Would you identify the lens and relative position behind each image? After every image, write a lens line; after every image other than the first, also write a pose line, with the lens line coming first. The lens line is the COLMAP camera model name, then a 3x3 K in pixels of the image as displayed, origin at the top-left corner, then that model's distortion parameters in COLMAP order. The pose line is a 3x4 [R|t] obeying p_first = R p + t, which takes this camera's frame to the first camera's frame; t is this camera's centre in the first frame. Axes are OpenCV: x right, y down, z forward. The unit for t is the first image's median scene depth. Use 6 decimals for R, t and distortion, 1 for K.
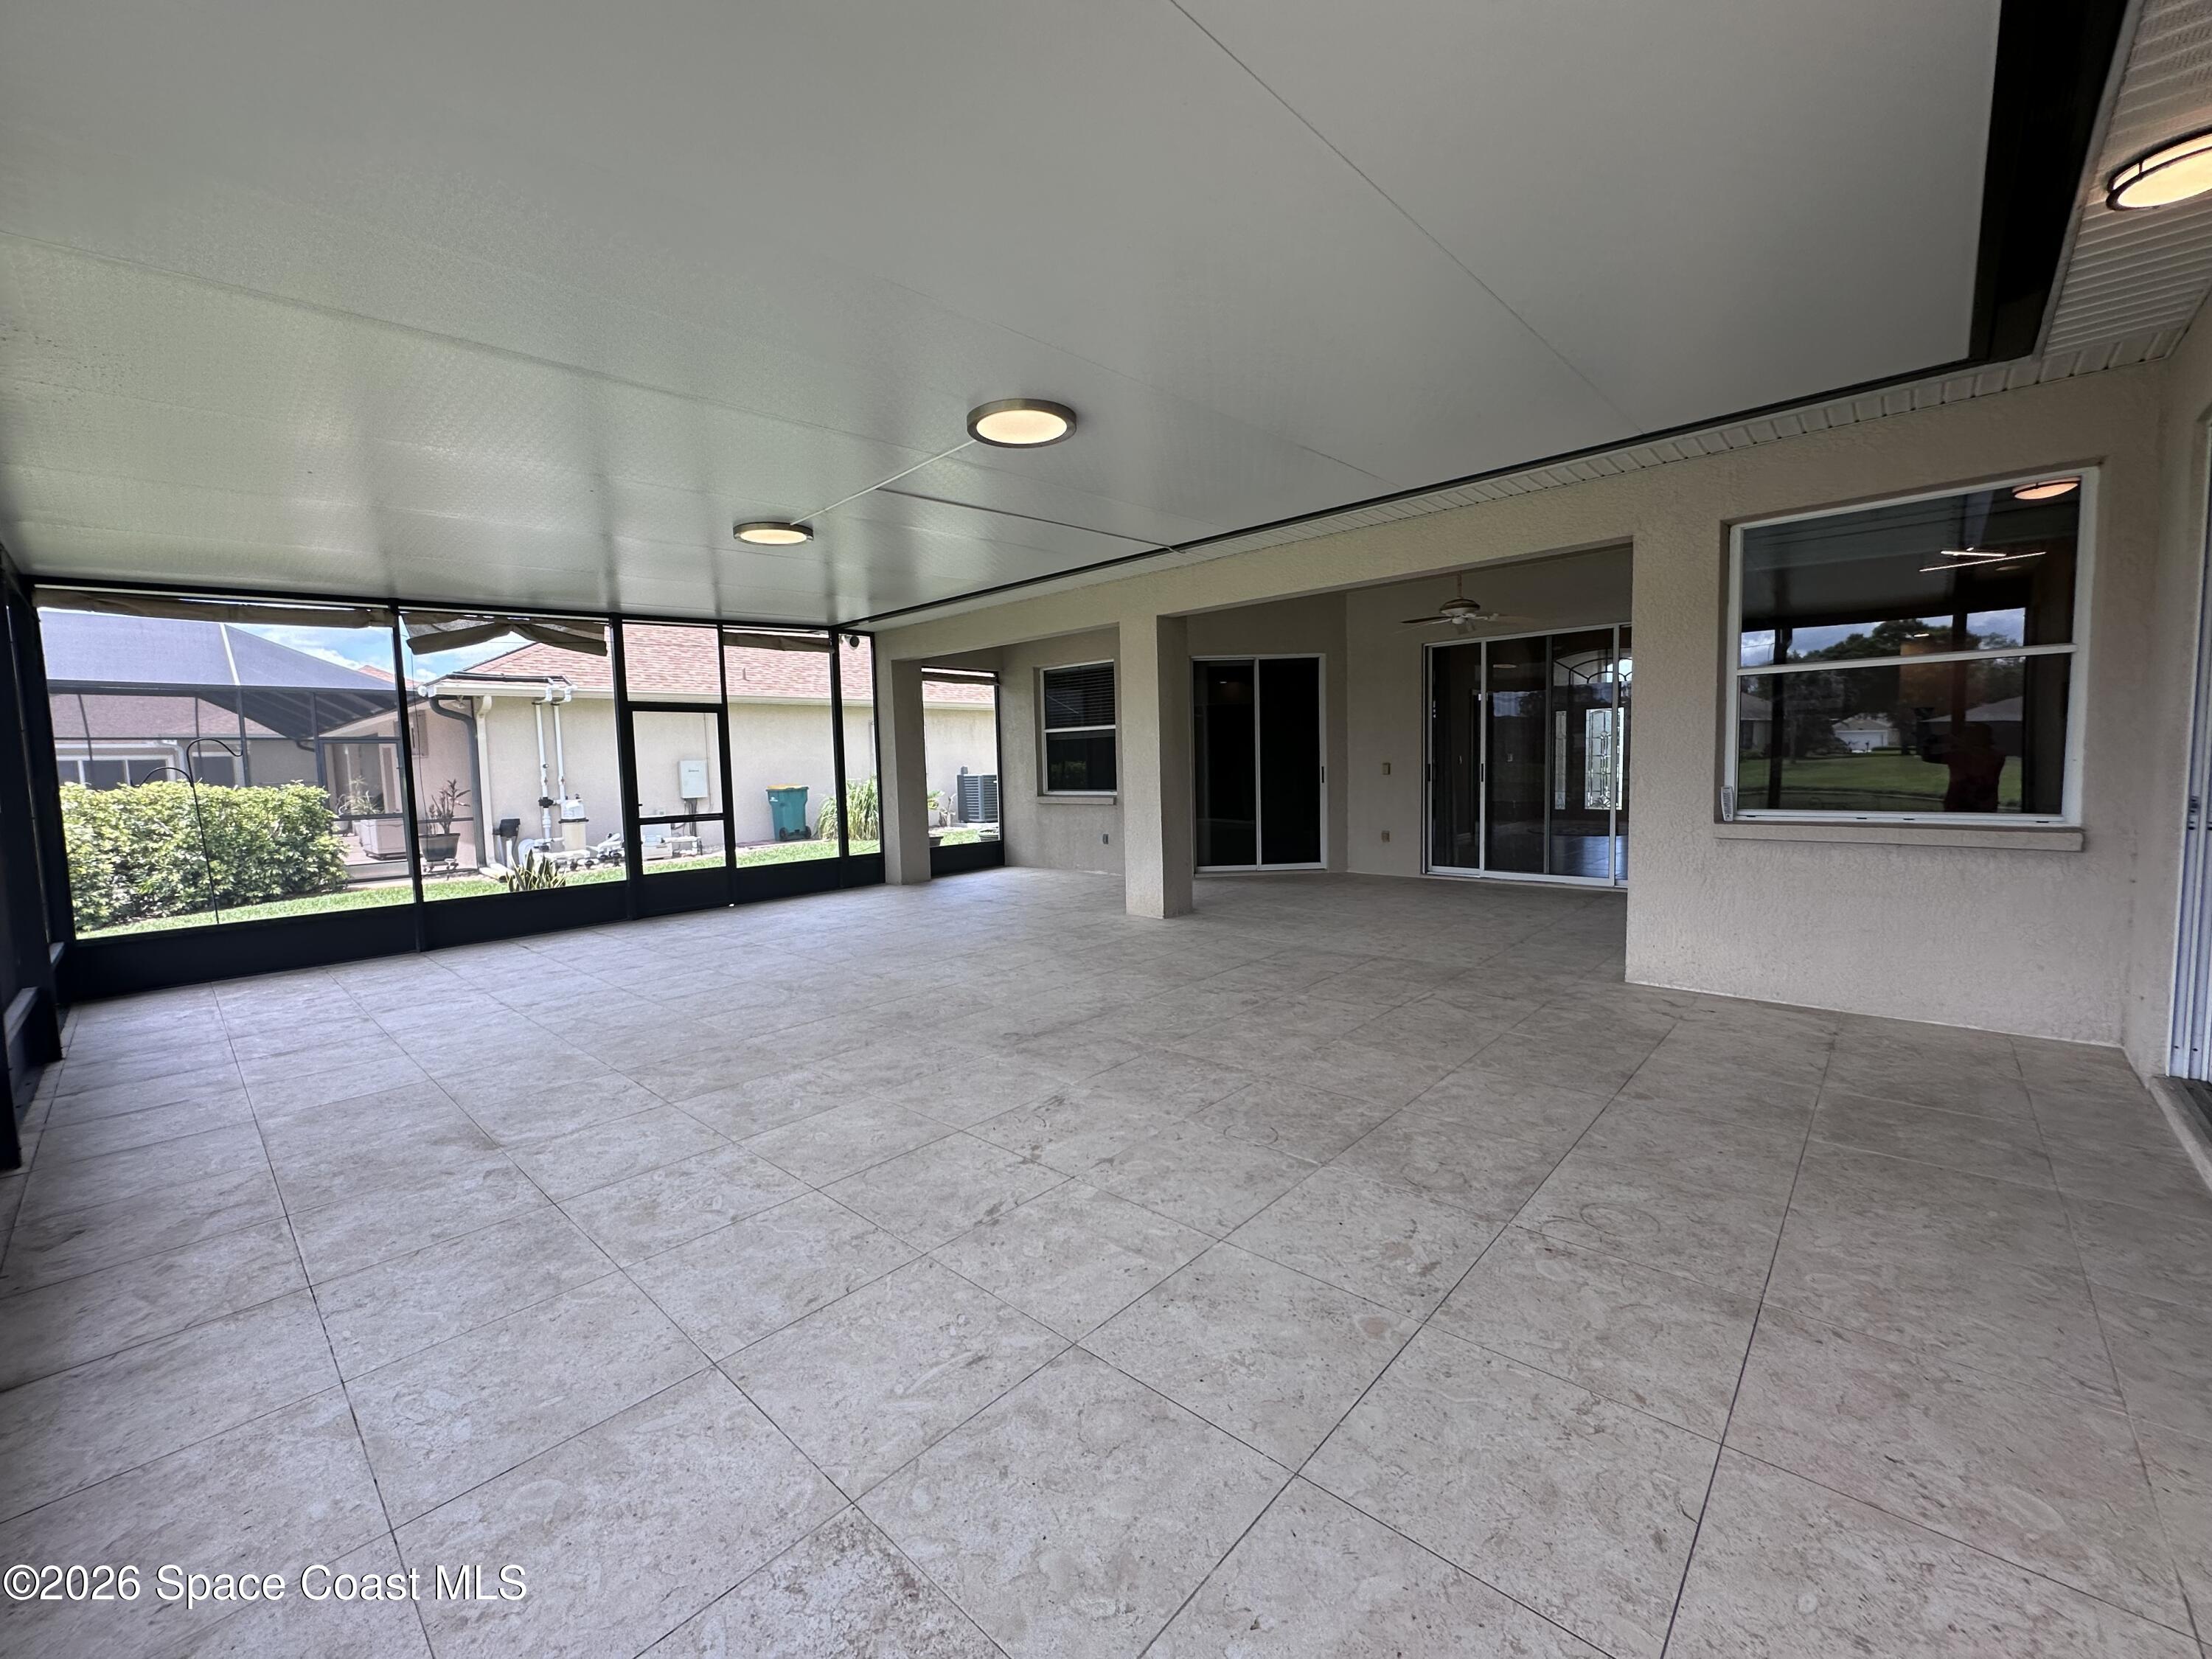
lens RADIAL K [[886.3, 0, 1106.0], [0, 886.3, 829.5], [0, 0, 1]] dist [-0.000066, -0.000045]
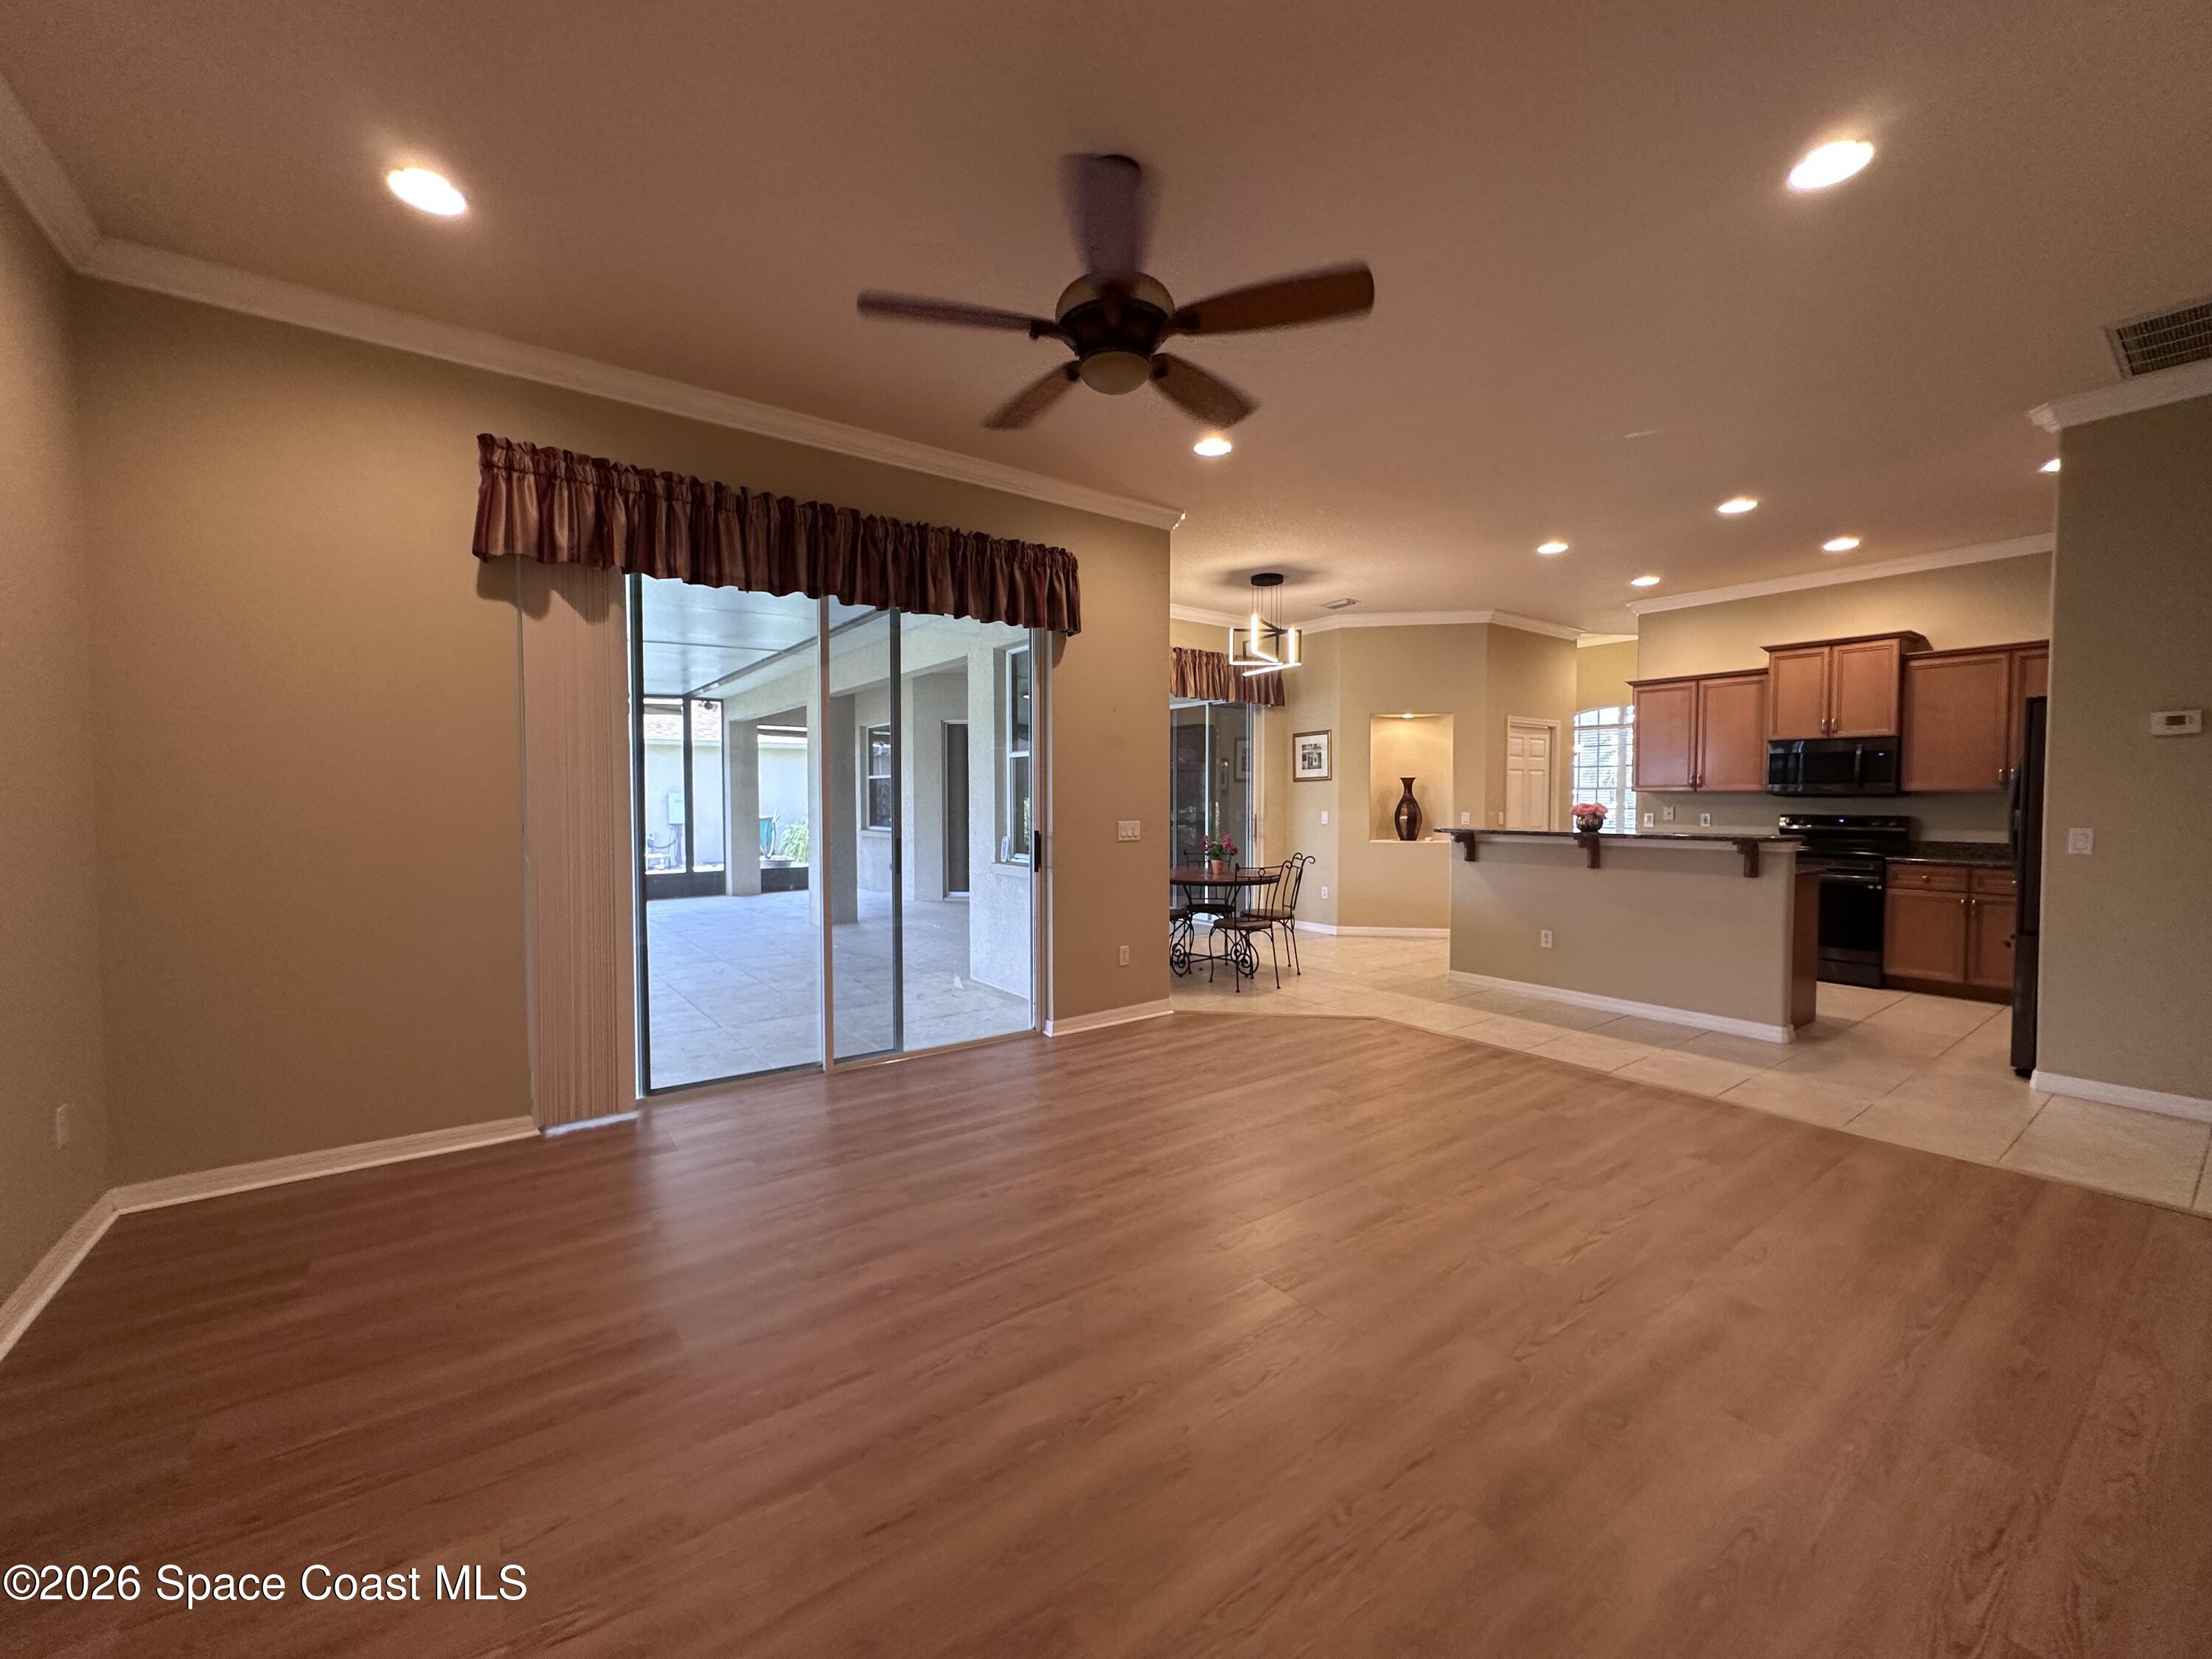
lens RADIAL K [[886.3, 0, 1106.0], [0, 886.3, 829.5], [0, 0, 1]] dist [-0.000066, -0.000045]
pose [[0.982723, 0.032616, -0.182186, 1.278320], [-0.039894, 0.998540, -0.036428, -0.018713], [0.180732, 0.043067, 0.982589, -0.387221]]
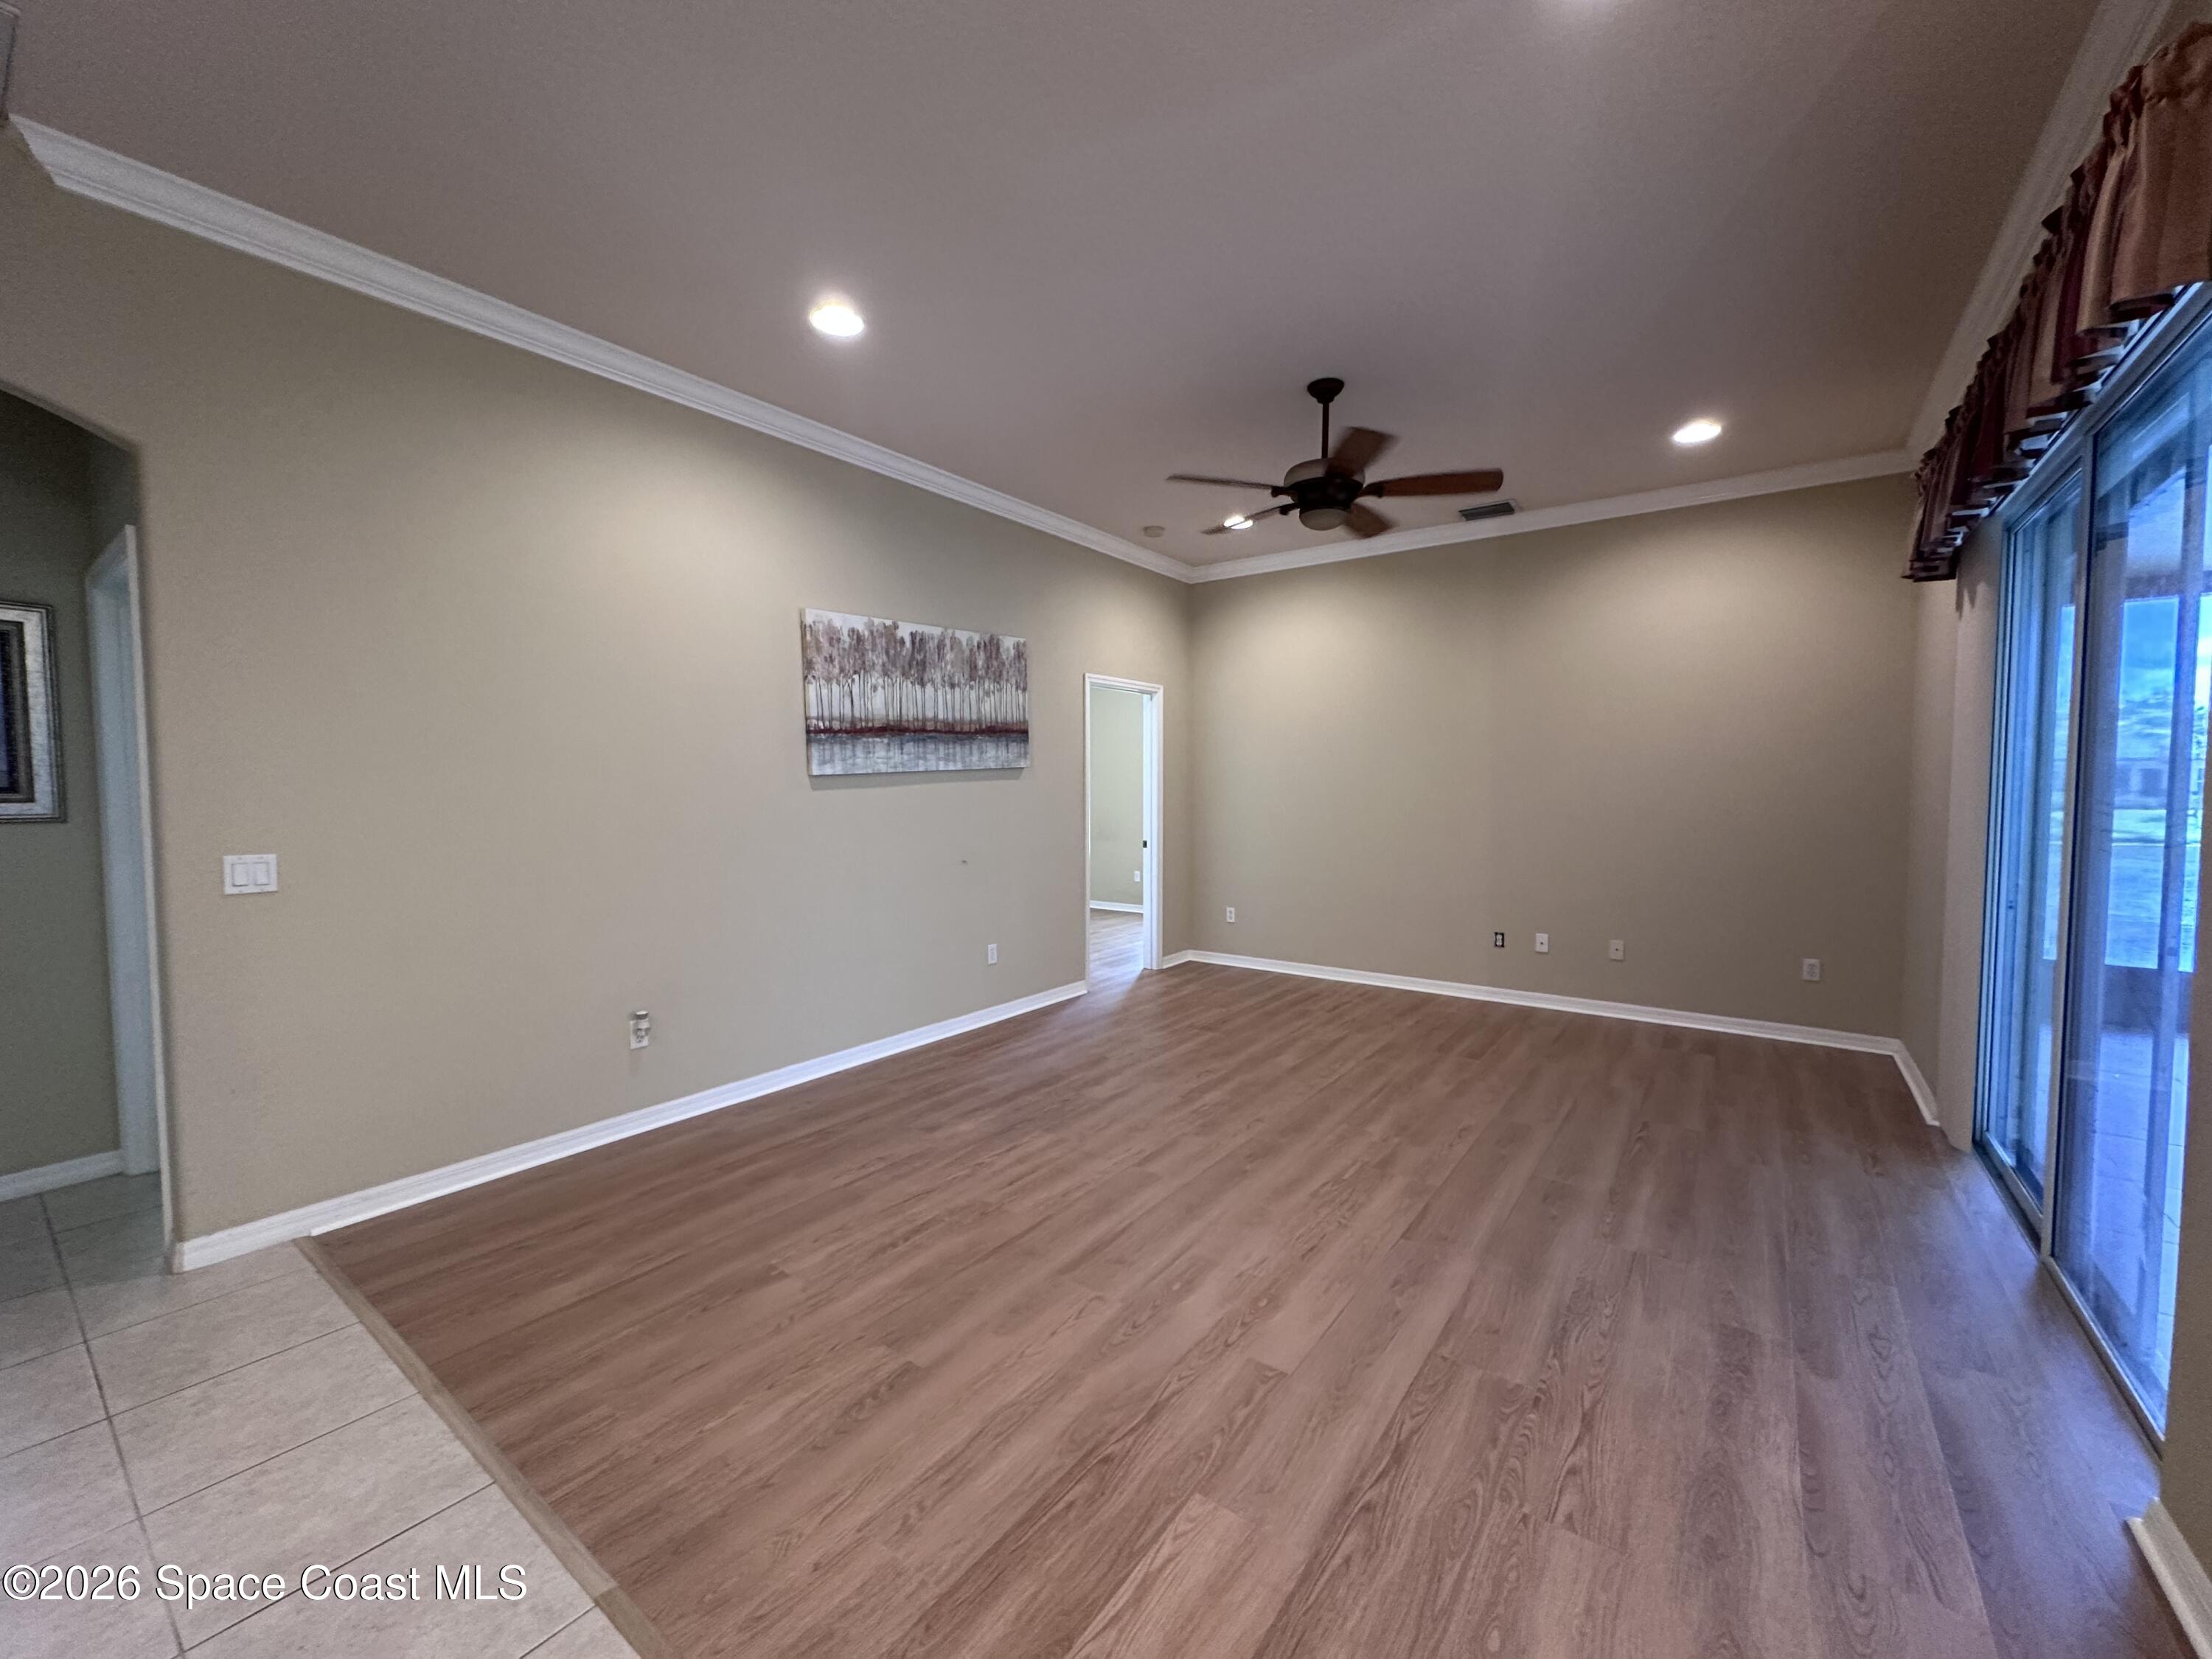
lens RADIAL K [[886.3, 0, 1106.0], [0, 886.3, 829.5], [0, 0, 1]] dist [-0.000066, -0.000045]
pose [[-0.992924, 0.034241, -0.113711, 1.494561], [0.019178, 0.991196, 0.131005, -0.153595], [0.117195, 0.127897, -0.984839, 1.064280]]
